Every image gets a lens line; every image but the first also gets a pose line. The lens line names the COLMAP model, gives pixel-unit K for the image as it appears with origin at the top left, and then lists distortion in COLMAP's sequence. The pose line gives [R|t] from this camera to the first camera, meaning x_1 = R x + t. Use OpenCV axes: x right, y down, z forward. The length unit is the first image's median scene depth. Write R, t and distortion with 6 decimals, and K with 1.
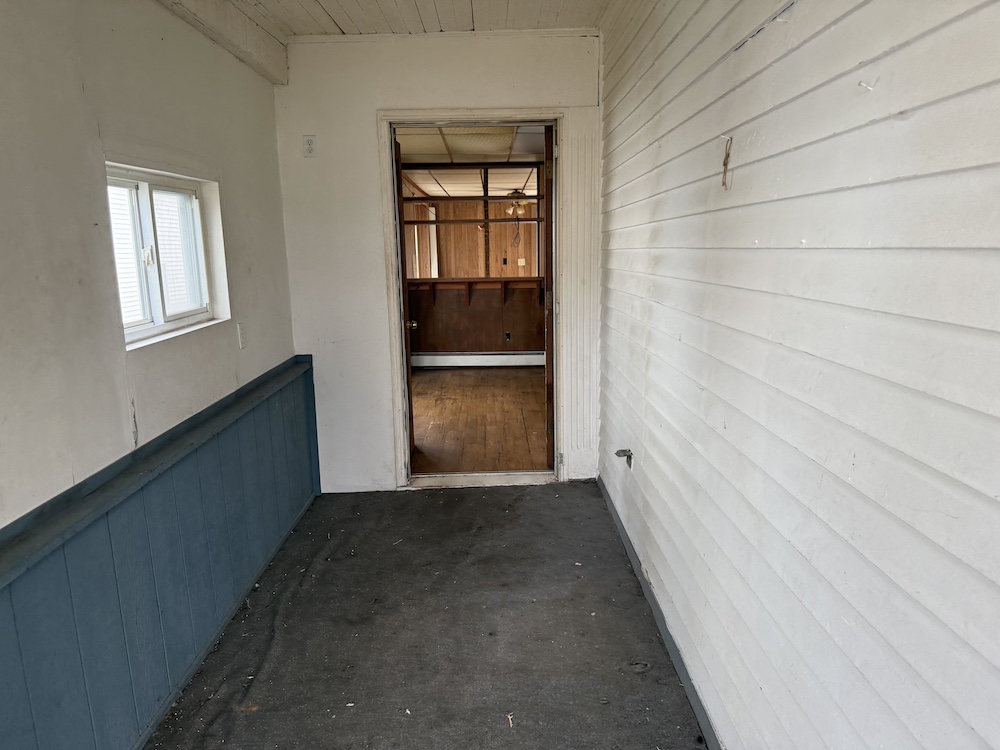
lens RADIAL K [[725.2, 0, 500.0], [0, 725.2, 375.0], [0, 0, 1]] dist [0.089074, -0.061688]
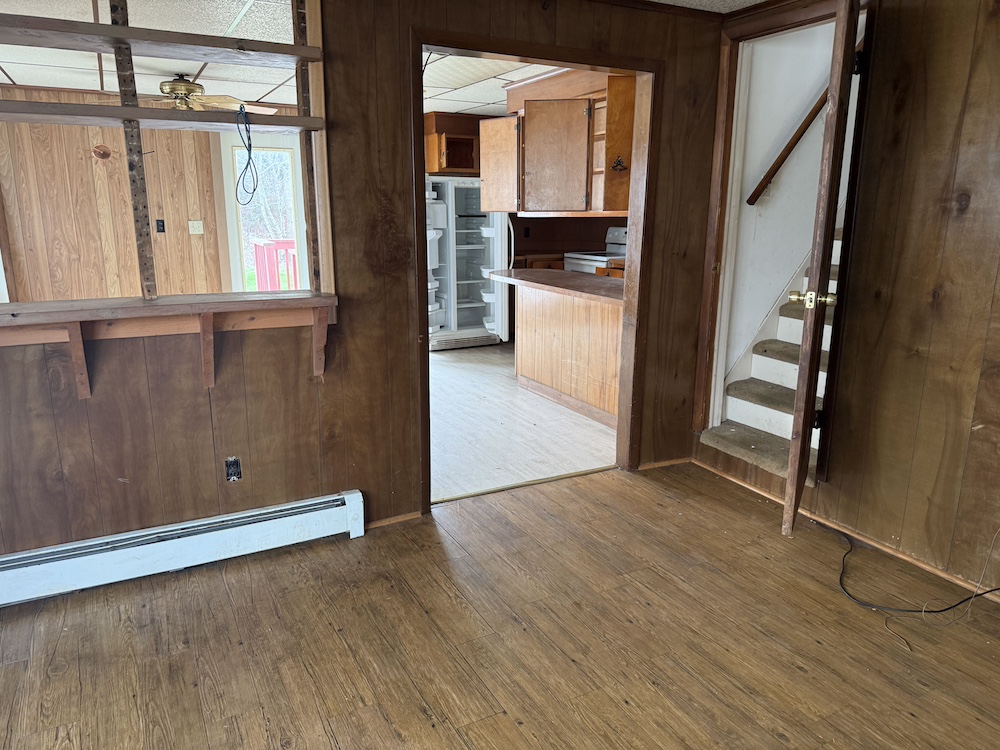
lens RADIAL K [[700.8, 0, 500.0], [0, 700.8, 375.0], [0, 0, 1]] dist [-0.004761, -0.004428]
pose [[0.883647, -0.088676, 0.459679, -0.025308], [0.055846, 0.994852, 0.084562, -0.119400], [-0.464811, -0.049052, 0.884050, 0.668464]]
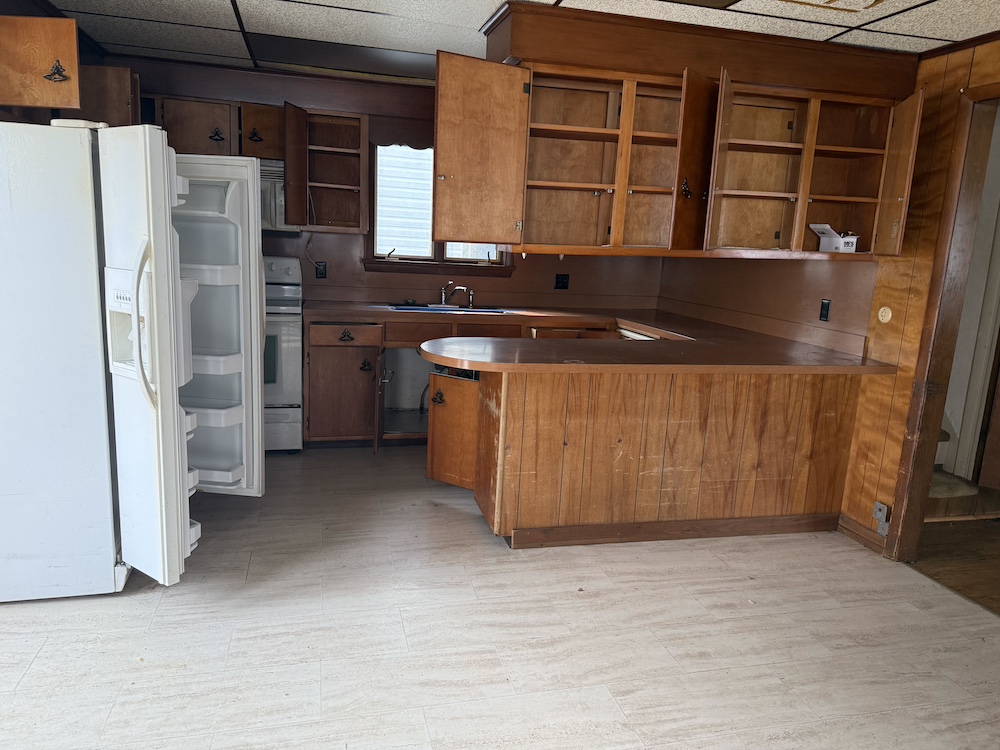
lens RADIAL K [[700.8, 0, 500.0], [0, 700.8, 375.0], [0, 0, 1]] dist [-0.004761, -0.004428]
pose [[-0.238060, -0.185633, 0.953345, -0.041161], [0.115008, 0.969271, 0.217453, -0.208958], [-0.964417, 0.161410, -0.209396, 1.215507]]
